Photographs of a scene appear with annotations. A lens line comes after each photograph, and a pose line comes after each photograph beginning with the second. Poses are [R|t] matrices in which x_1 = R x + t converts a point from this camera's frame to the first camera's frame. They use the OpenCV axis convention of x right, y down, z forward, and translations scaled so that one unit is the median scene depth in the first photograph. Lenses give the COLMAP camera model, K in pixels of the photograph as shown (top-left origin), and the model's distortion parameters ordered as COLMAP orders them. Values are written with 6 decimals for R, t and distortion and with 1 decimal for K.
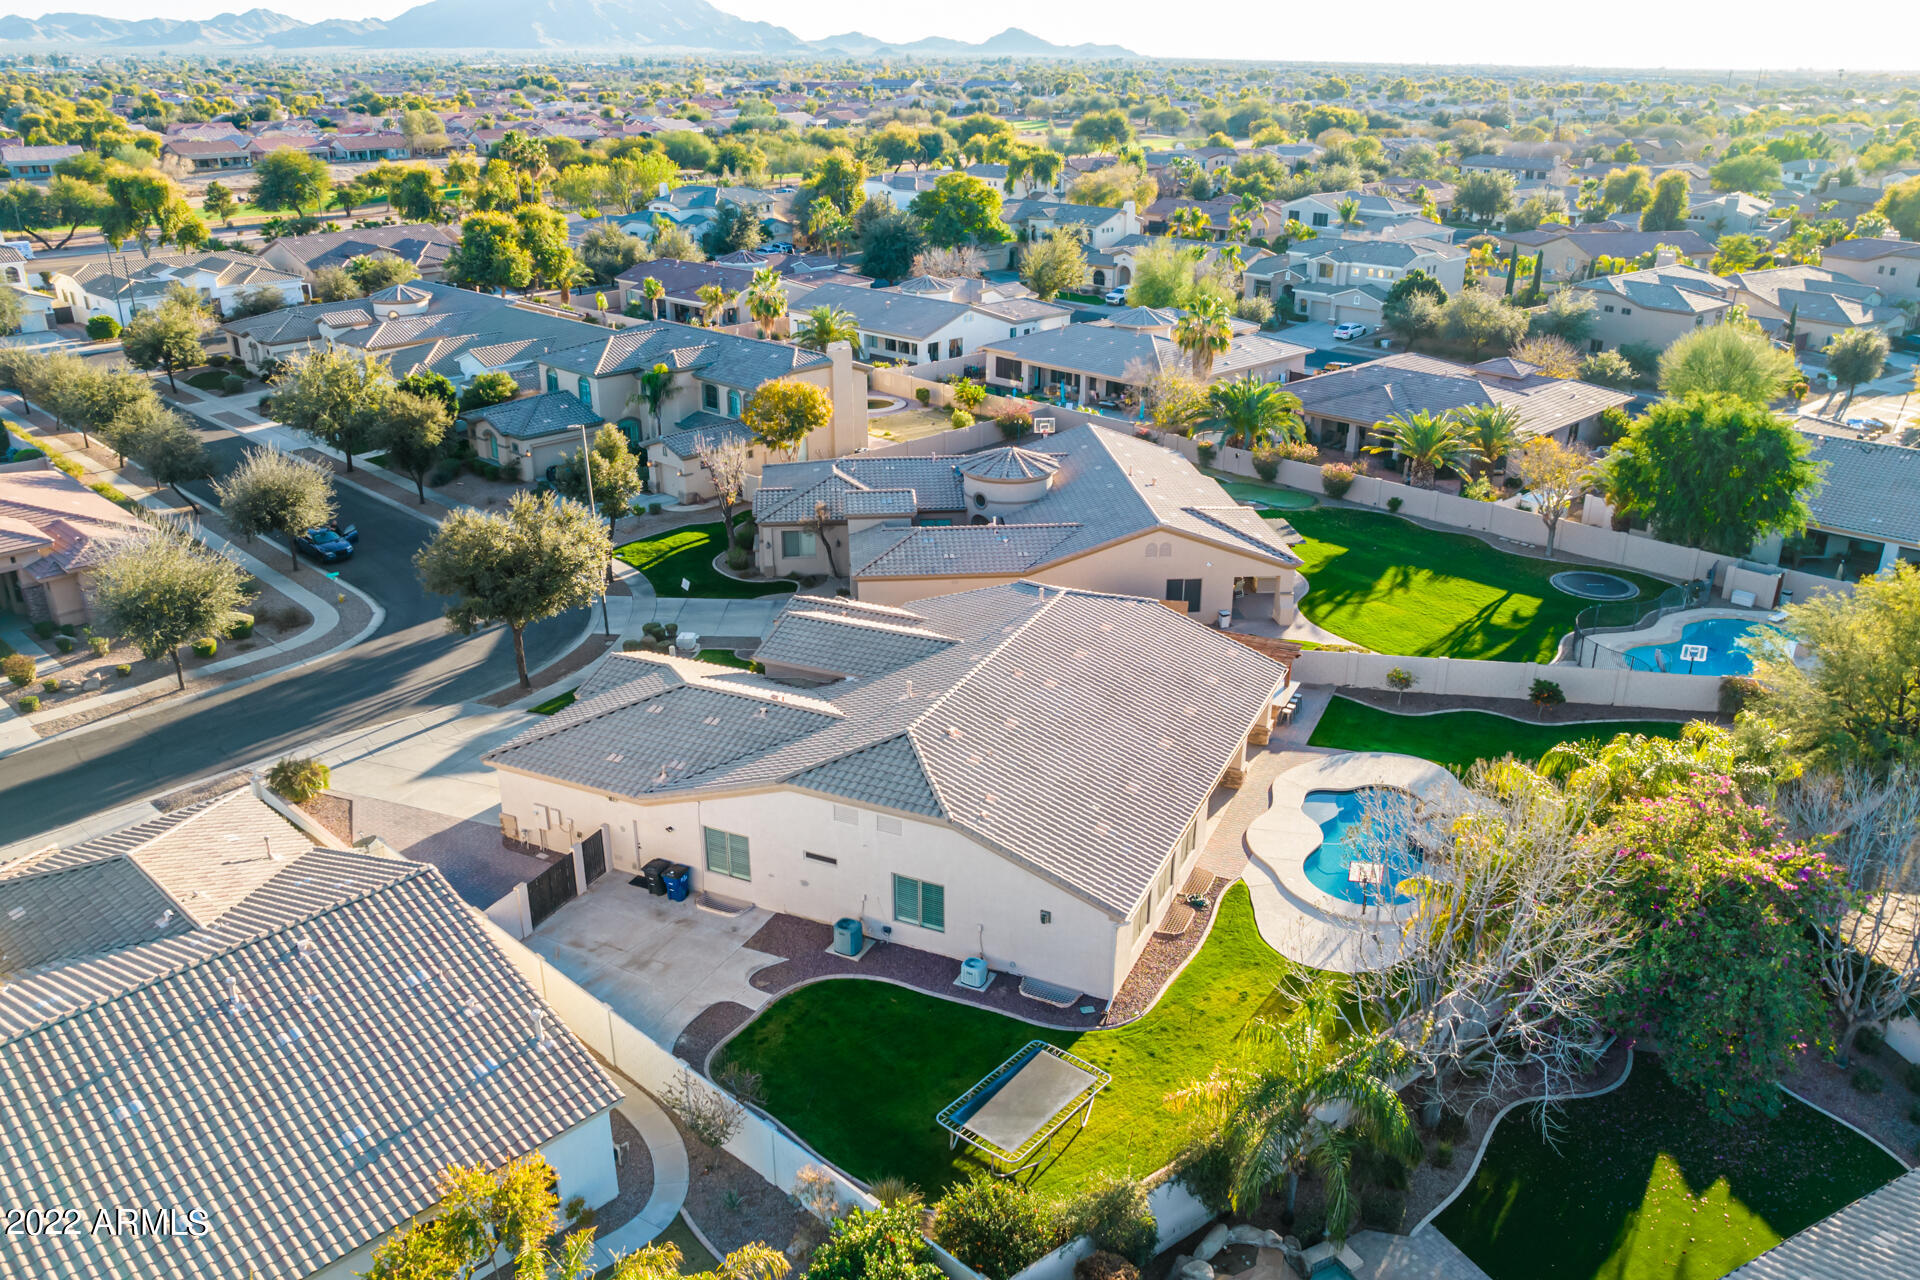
lens RADIAL K [[1459.8, 0, 953.2], [0, 1459.8, 637.4], [0, 0, 1]] dist [-0.069548, 0.052503]
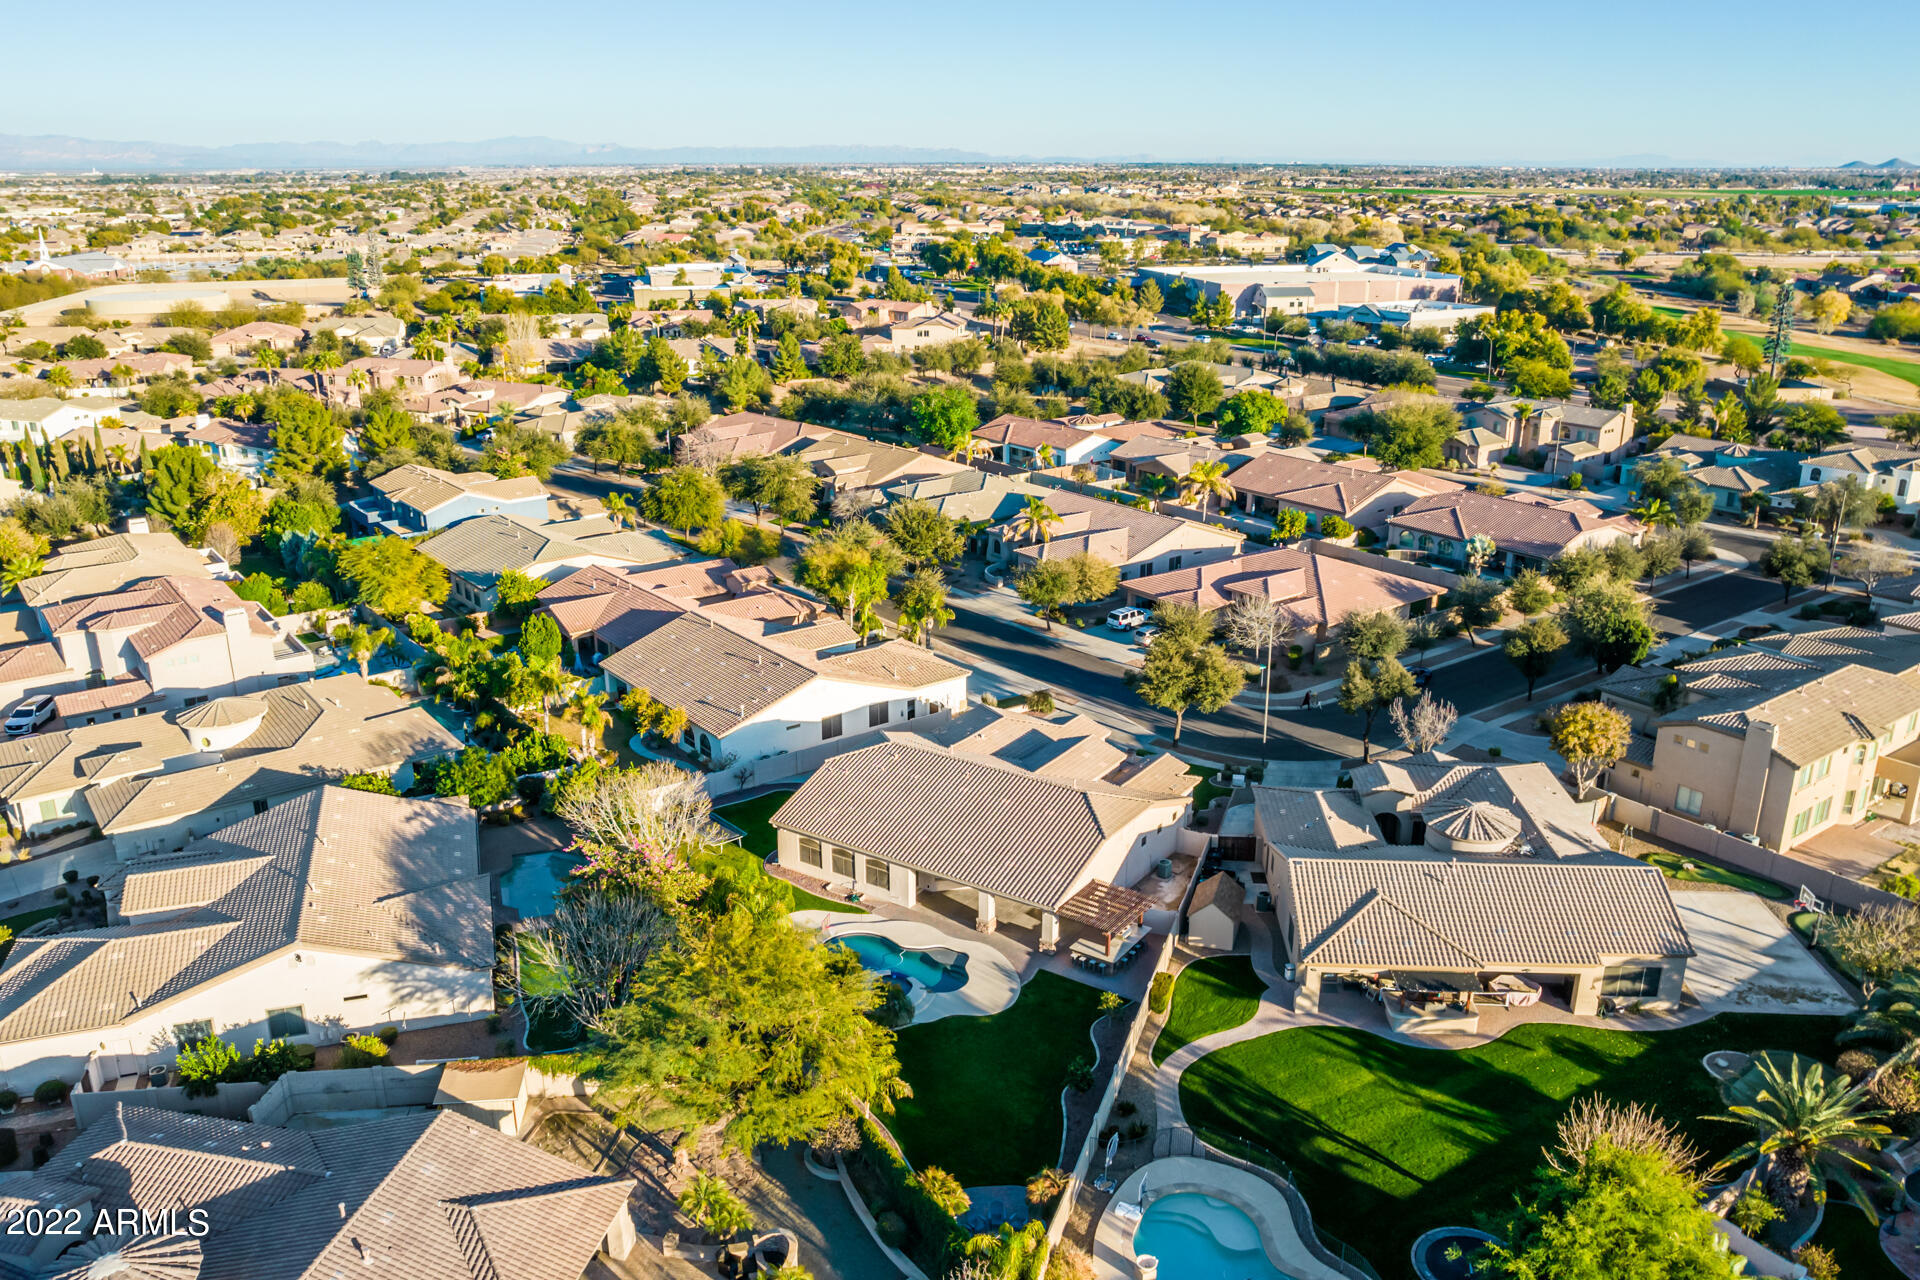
lens RADIAL K [[1459.8, 0, 959.1], [0, 1459.8, 644.0], [0, 0, 1]] dist [-0.069548, 0.052503]
pose [[-0.161218, 0.309386, -0.937171, 1.013444], [-0.369519, 0.861597, 0.348004, -0.442187], [0.915131, 0.402407, -0.024580, 0.612473]]
